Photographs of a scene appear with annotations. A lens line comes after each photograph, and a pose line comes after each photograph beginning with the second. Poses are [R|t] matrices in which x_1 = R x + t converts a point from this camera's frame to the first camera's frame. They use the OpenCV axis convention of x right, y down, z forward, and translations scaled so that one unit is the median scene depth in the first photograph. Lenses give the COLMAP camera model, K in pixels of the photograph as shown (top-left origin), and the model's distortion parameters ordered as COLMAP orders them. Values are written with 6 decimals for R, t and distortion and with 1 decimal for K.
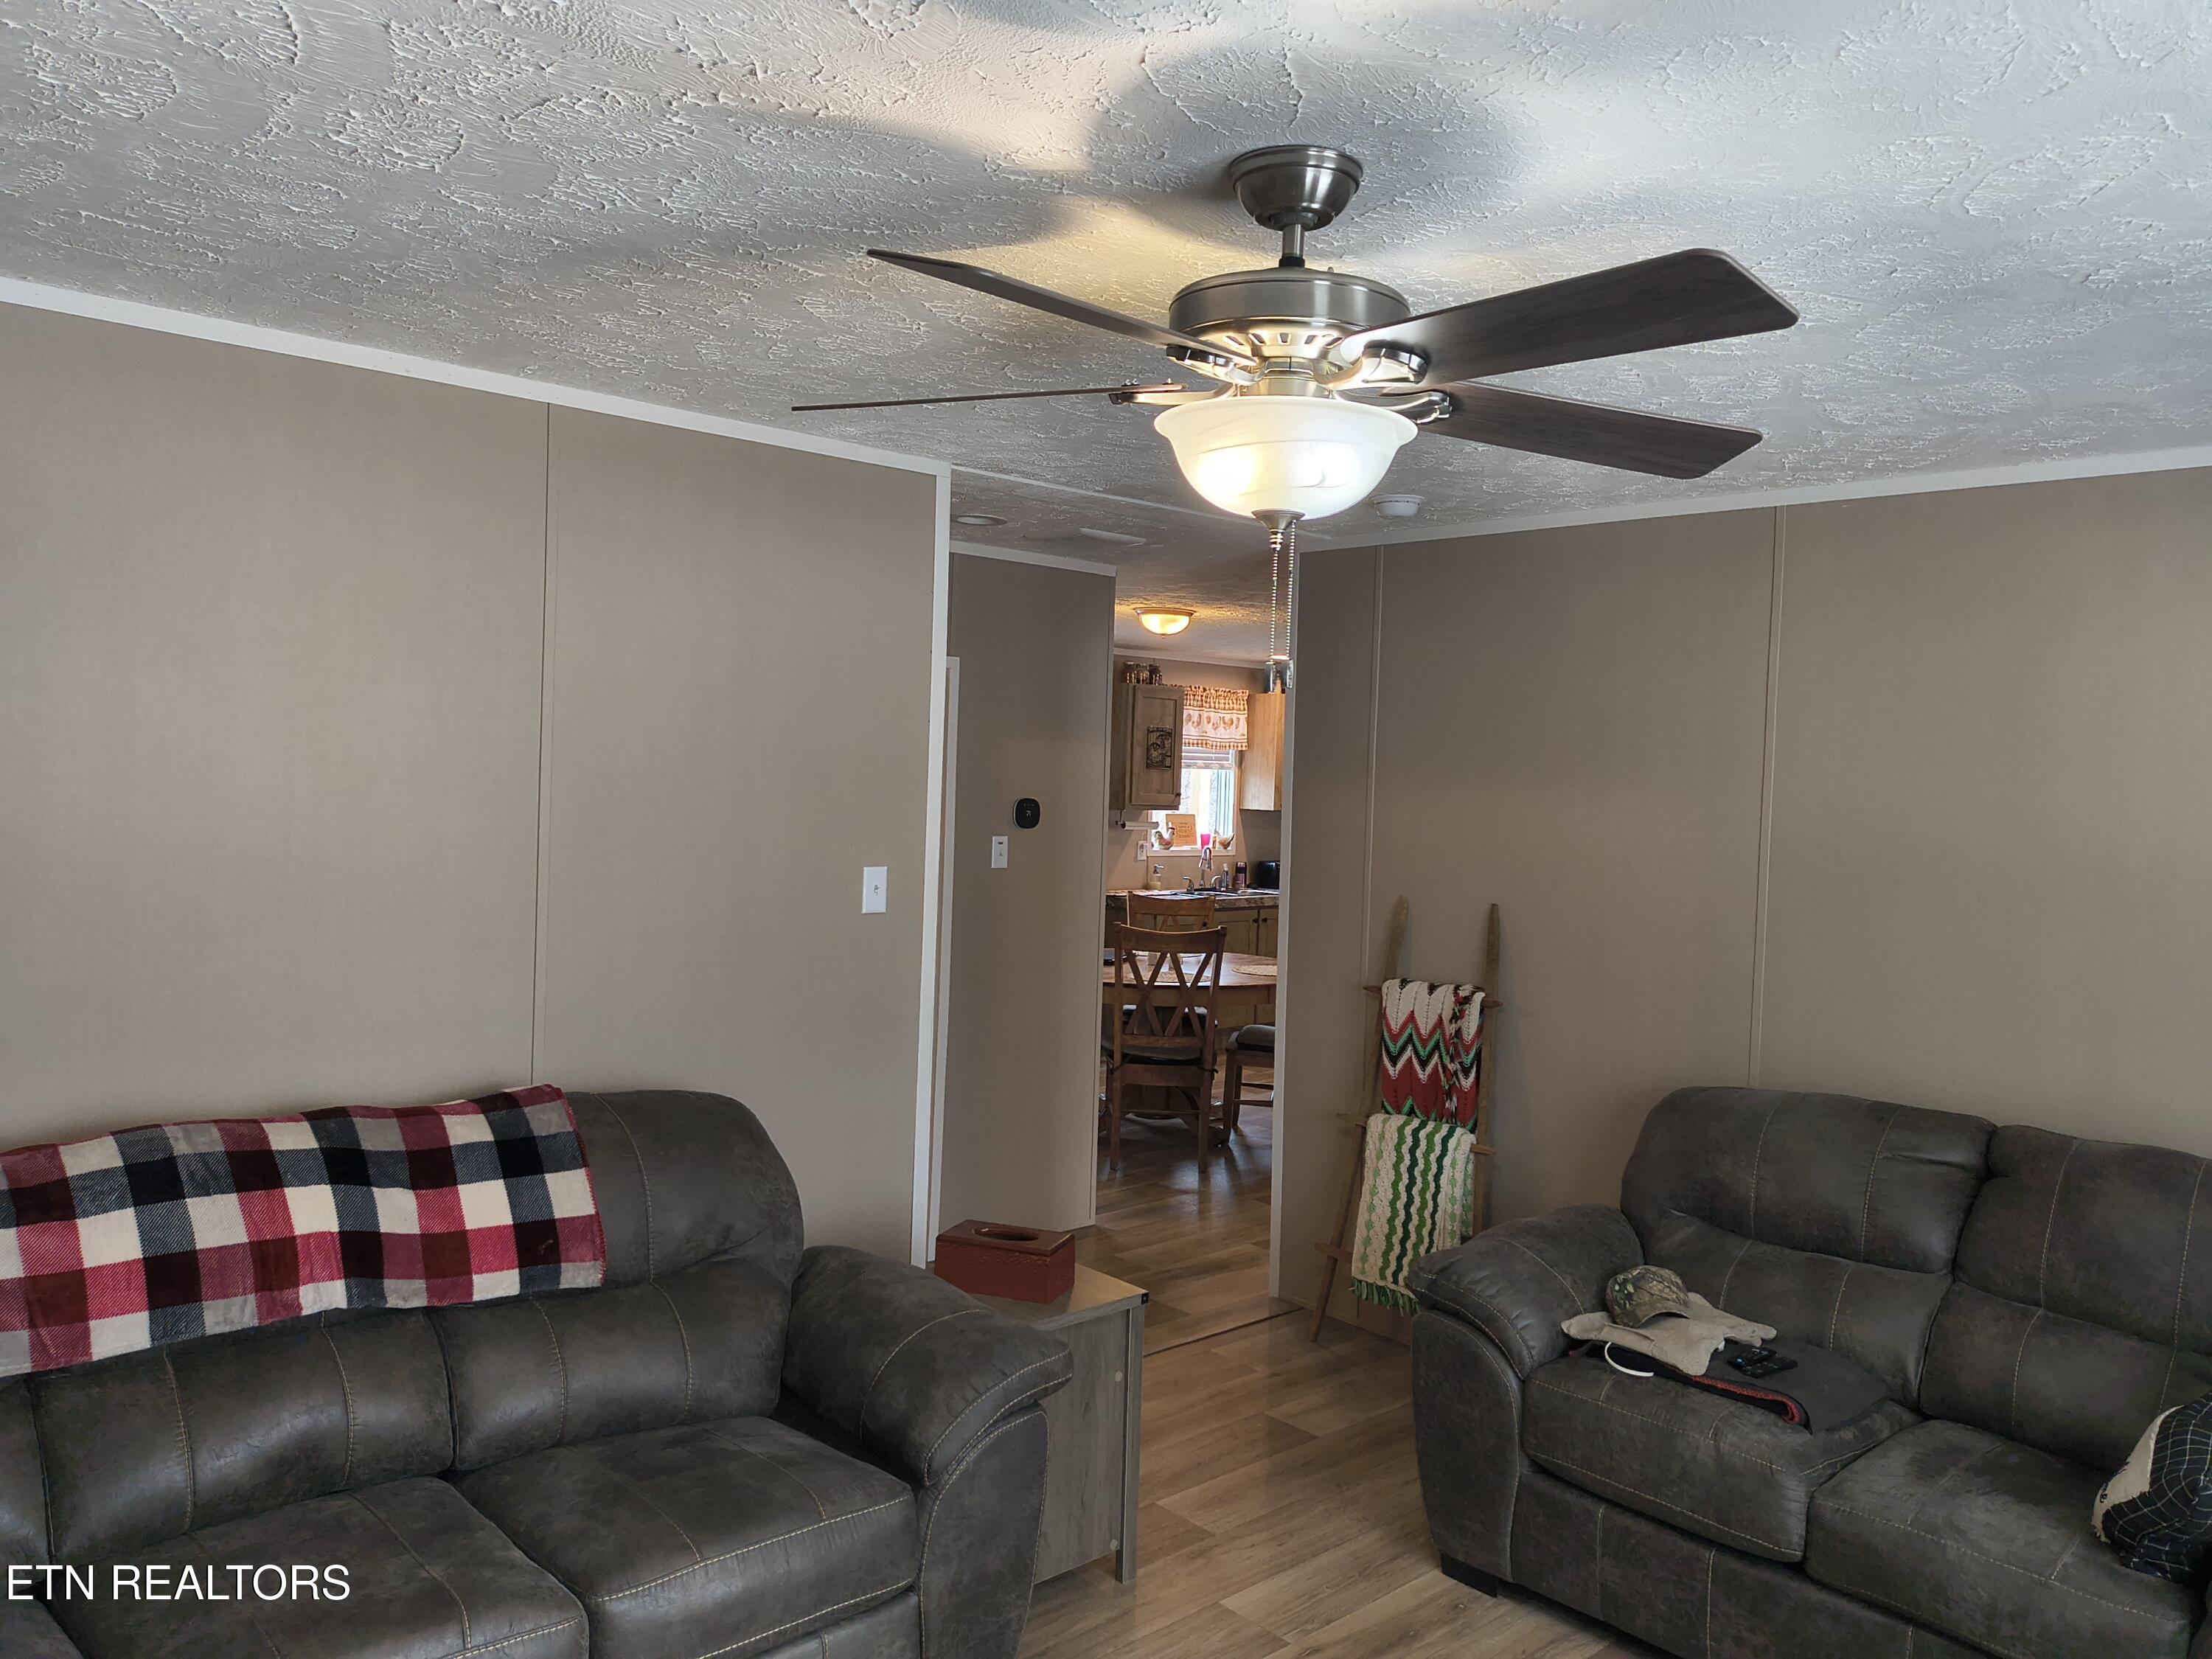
lens RADIAL K [[1590.7, 0, 1098.7], [0, 1590.7, 811.8], [0, 0, 1]] dist [0.123650, -0.206102]
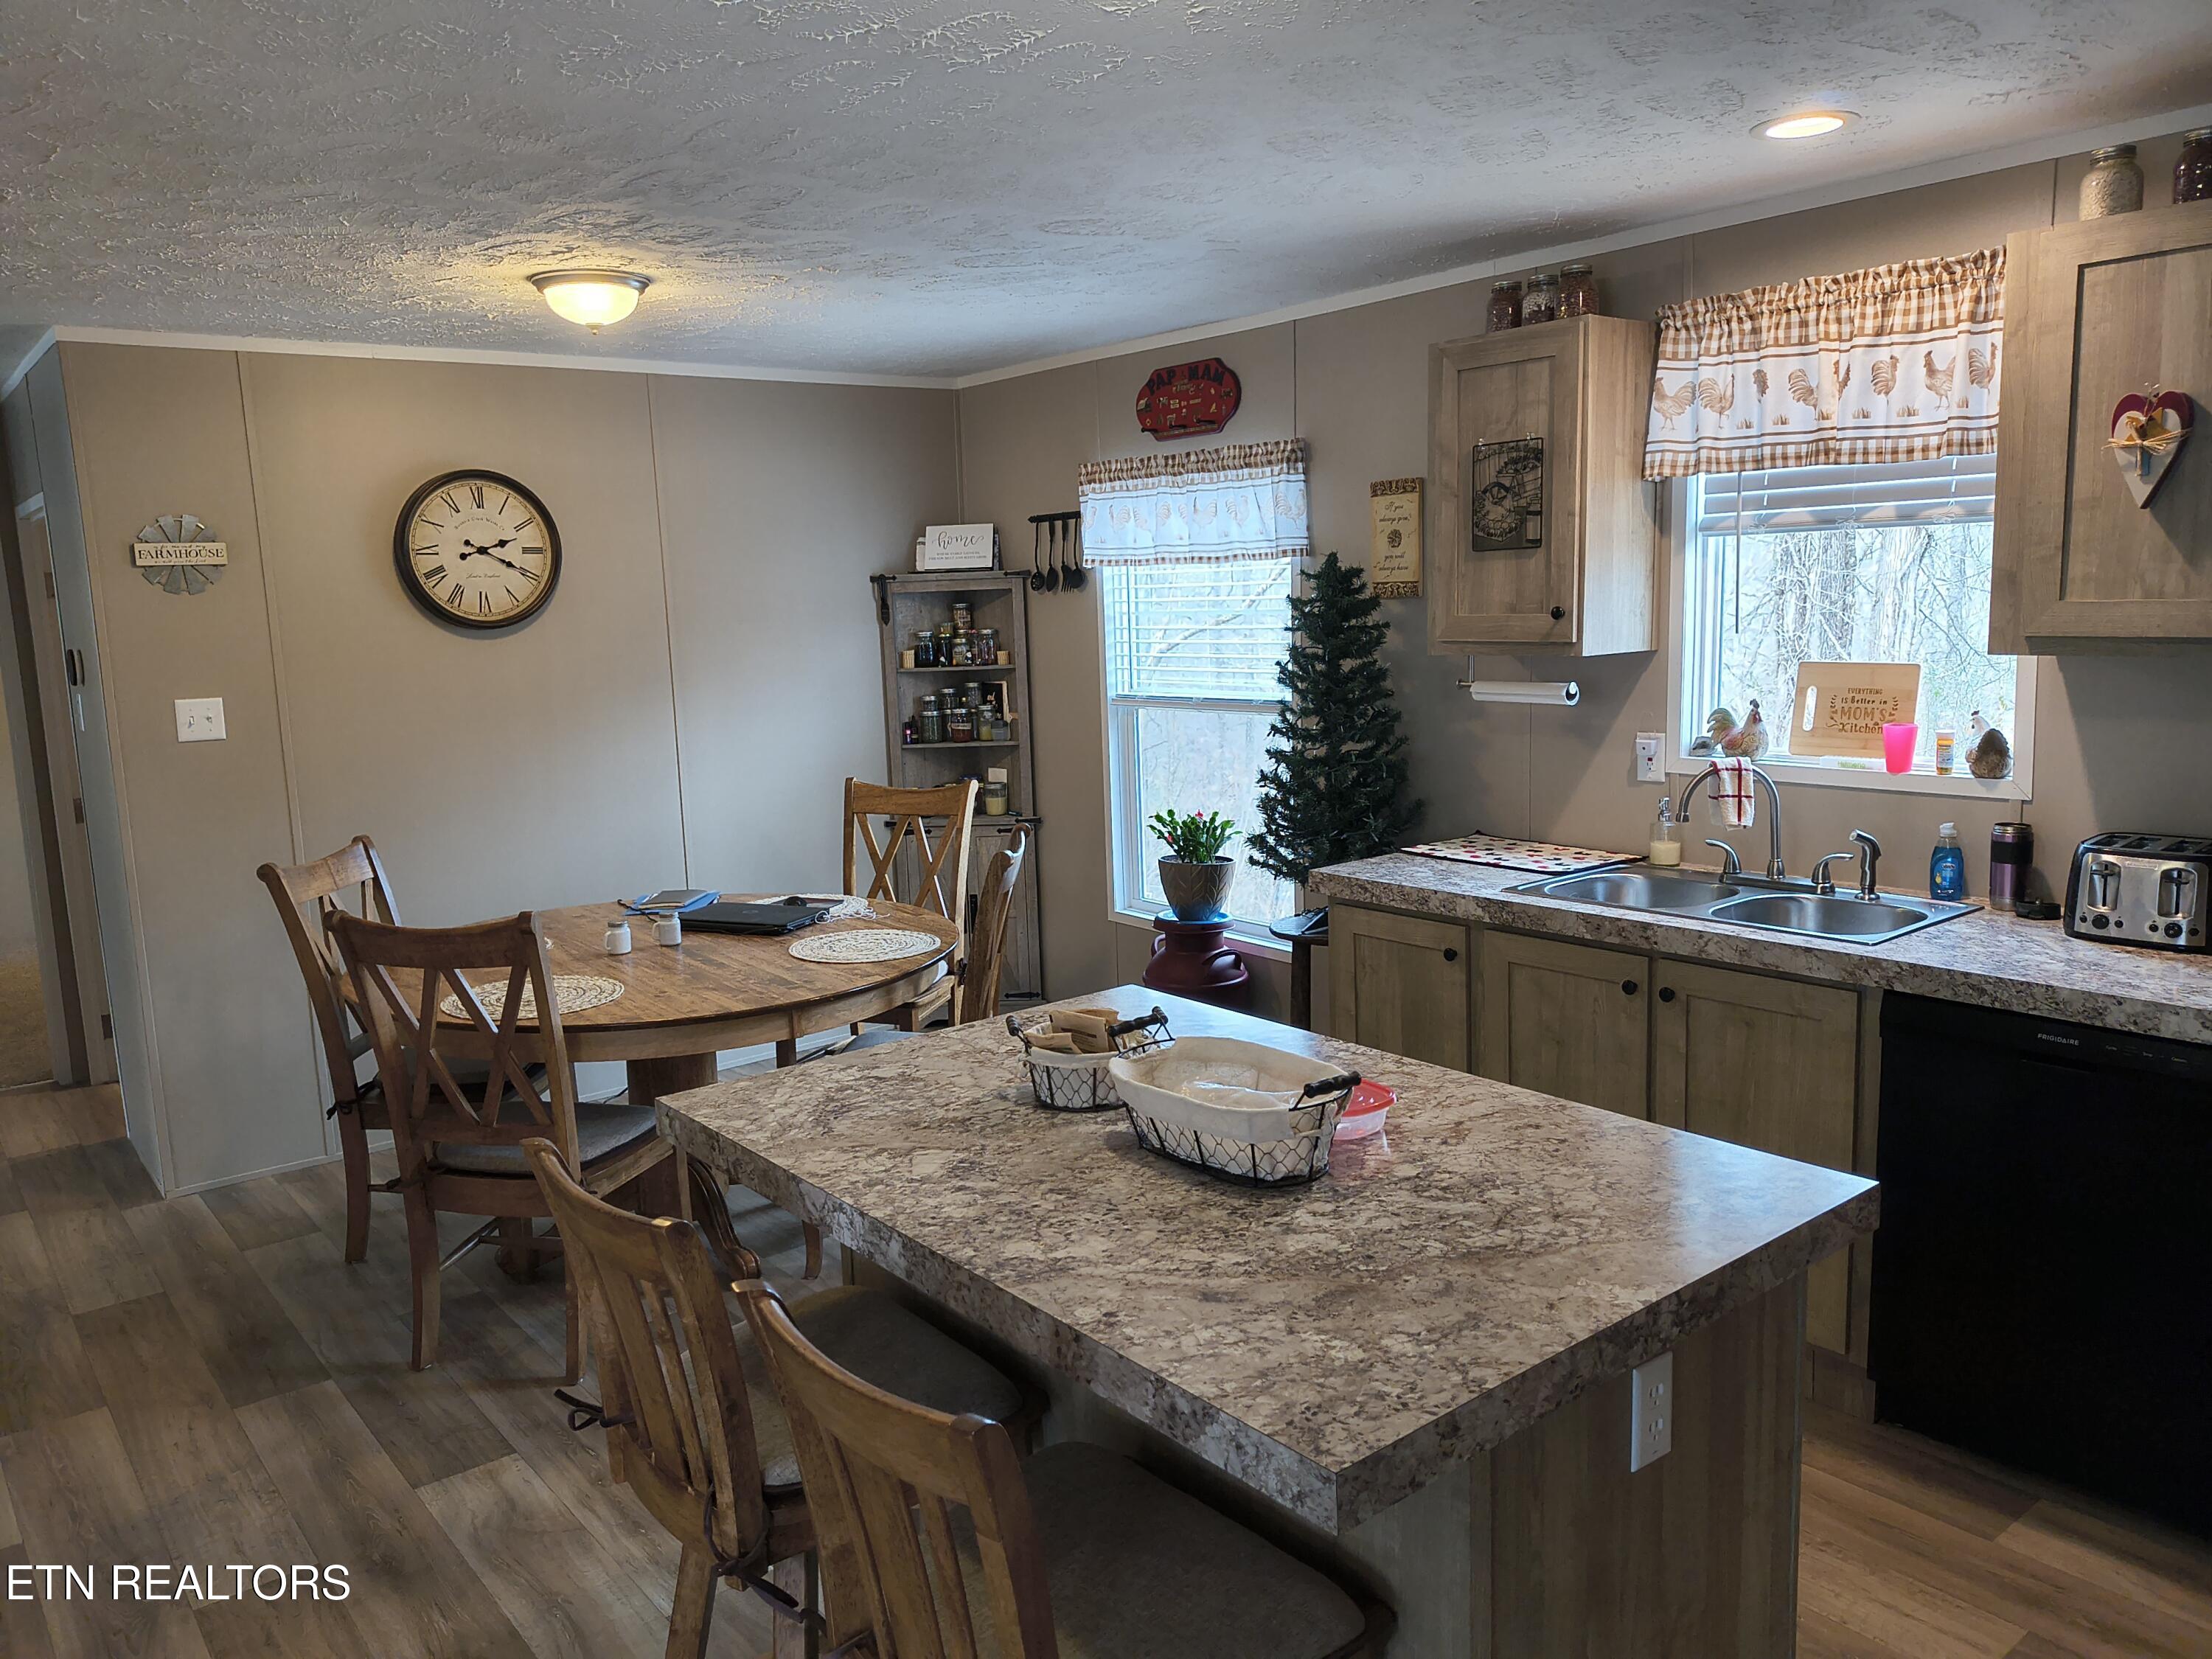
lens RADIAL K [[1621.4, 0, 1077.4], [0, 1621.4, 834.4], [0, 0, 1]] dist [0.080219, -0.103326]
pose [[-0.084113, 0.118835, -0.989345, 0.457176], [0.006473, 0.992908, 0.118712, -0.005440], [0.996435, 0.003581, -0.084286, 0.927031]]
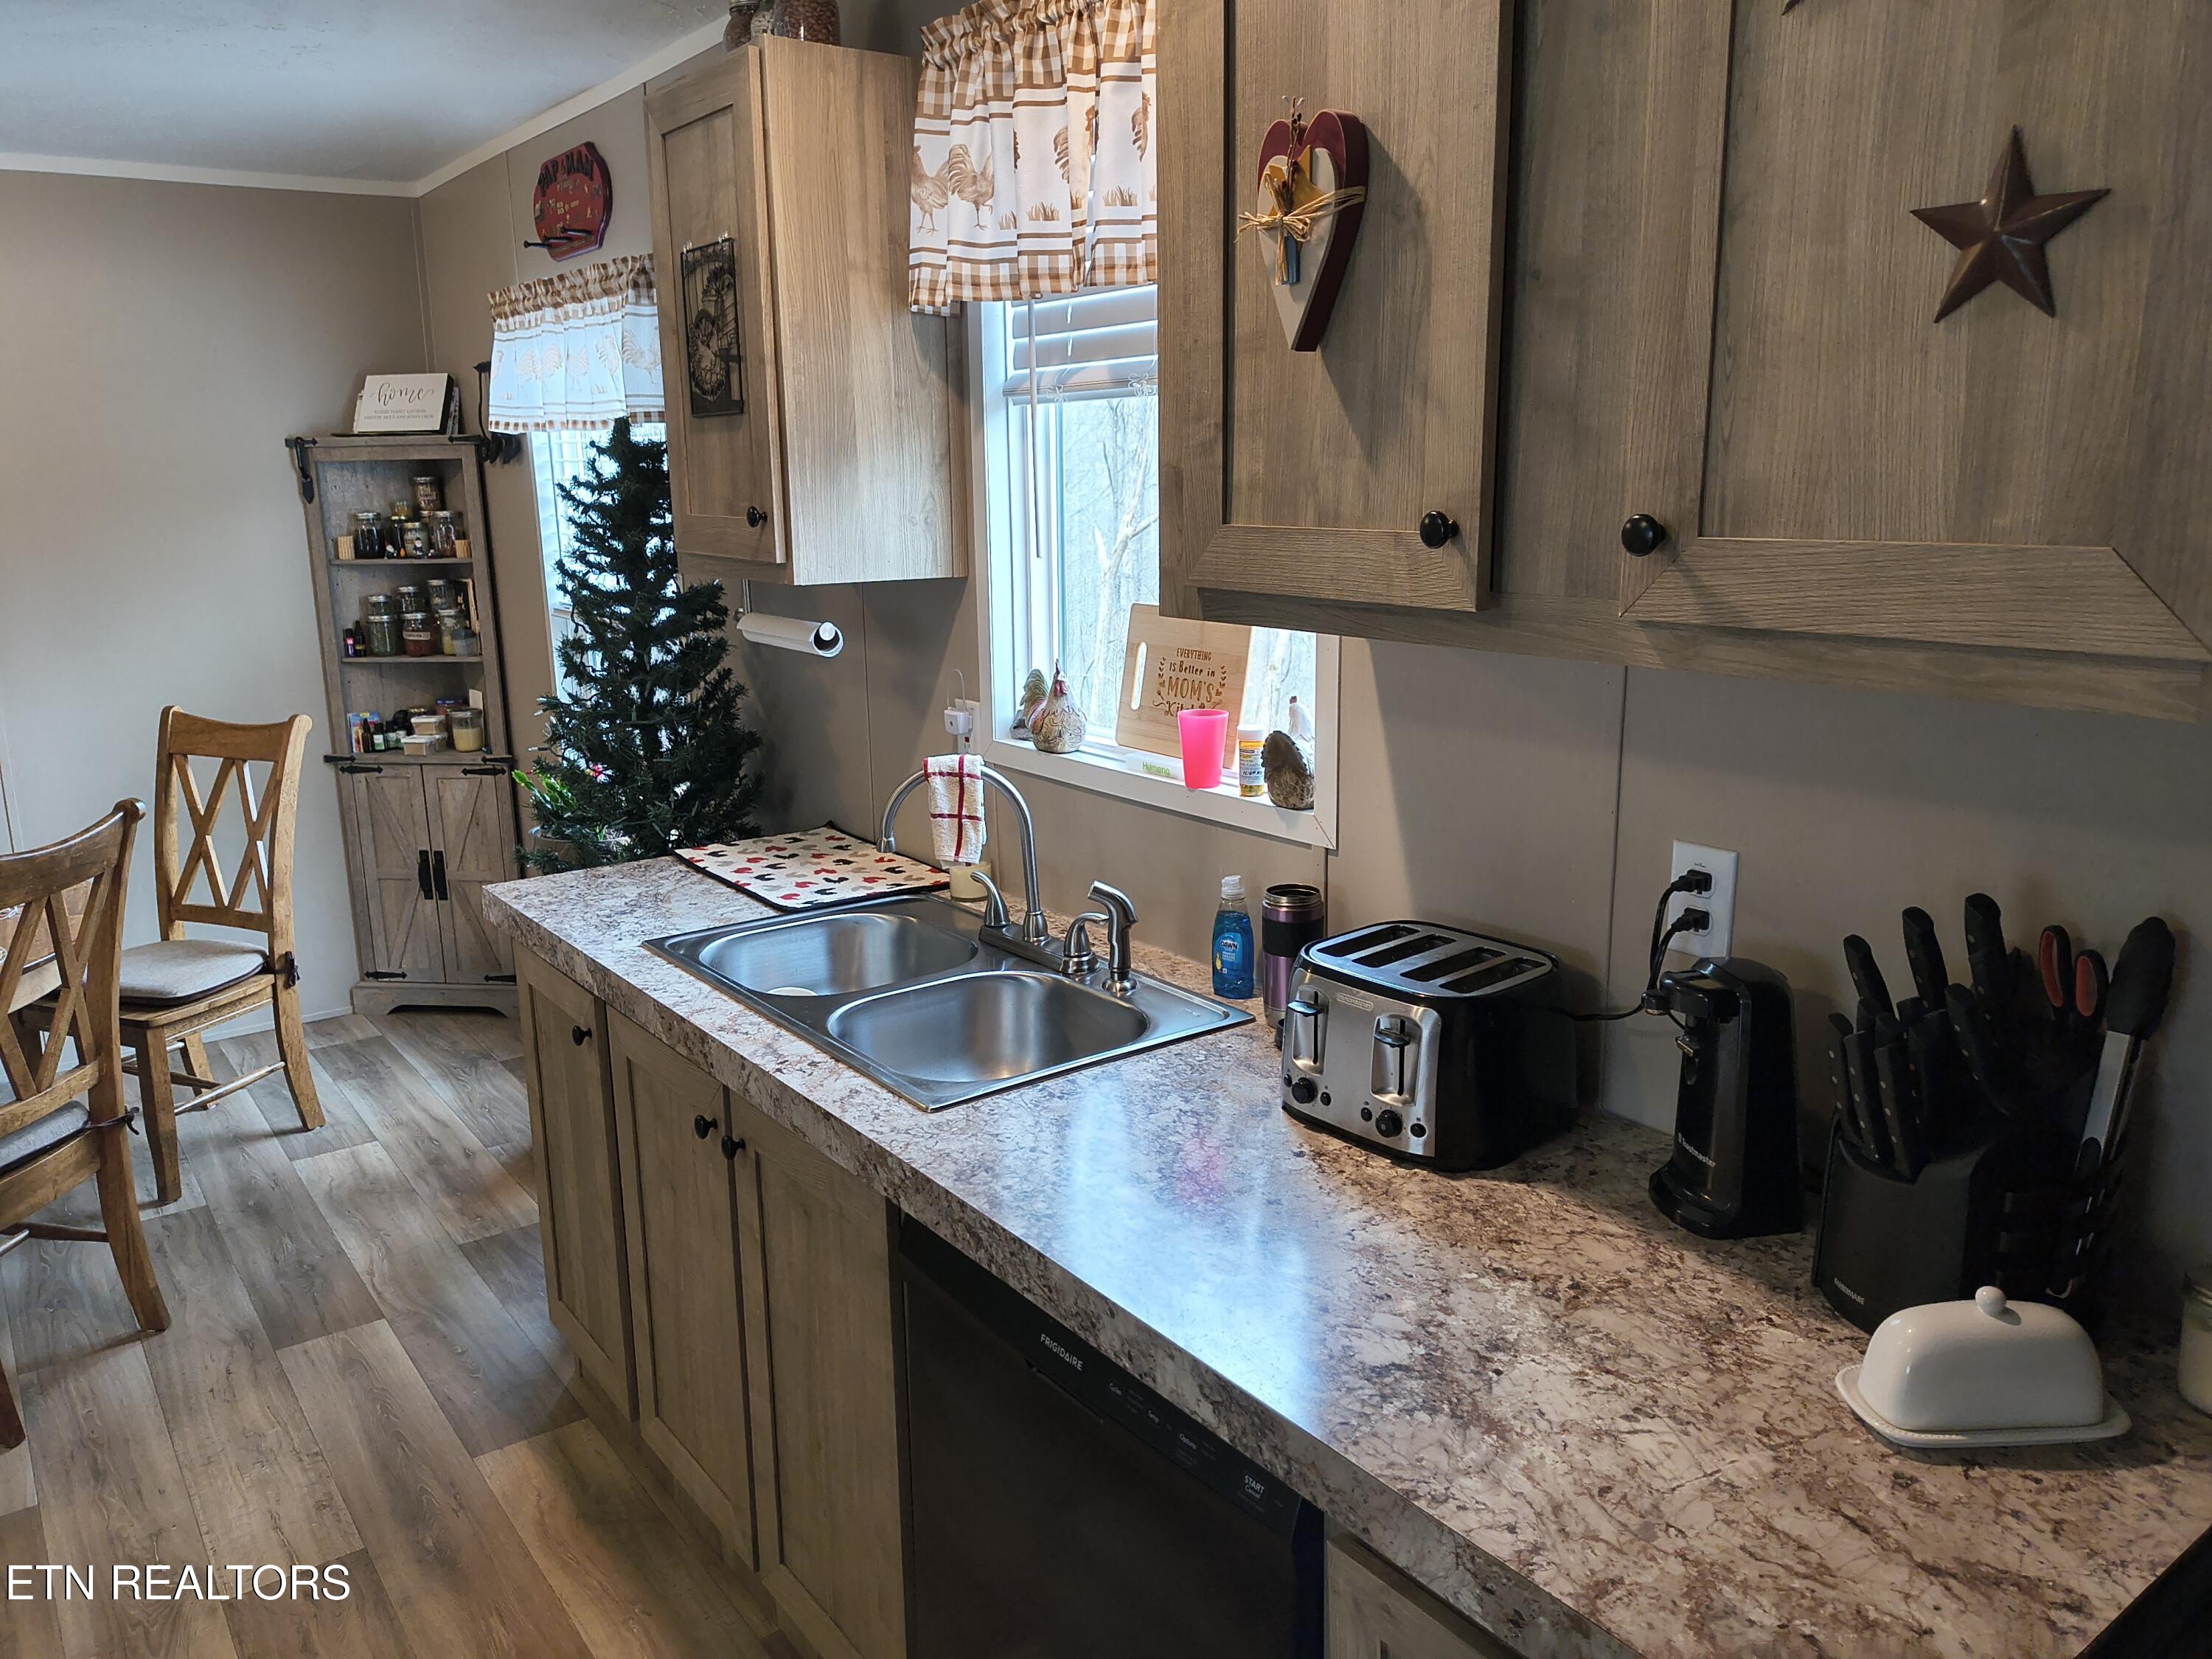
lens RADIAL K [[1621.4, 0, 1077.4], [0, 1621.4, 834.4], [0, 0, 1]] dist [0.080219, -0.103326]
pose [[-0.123161, 0.186728, -0.974661, 0.302933], [-0.016093, 0.981633, 0.190097, -0.011478], [0.992256, 0.039098, -0.117894, 1.091319]]
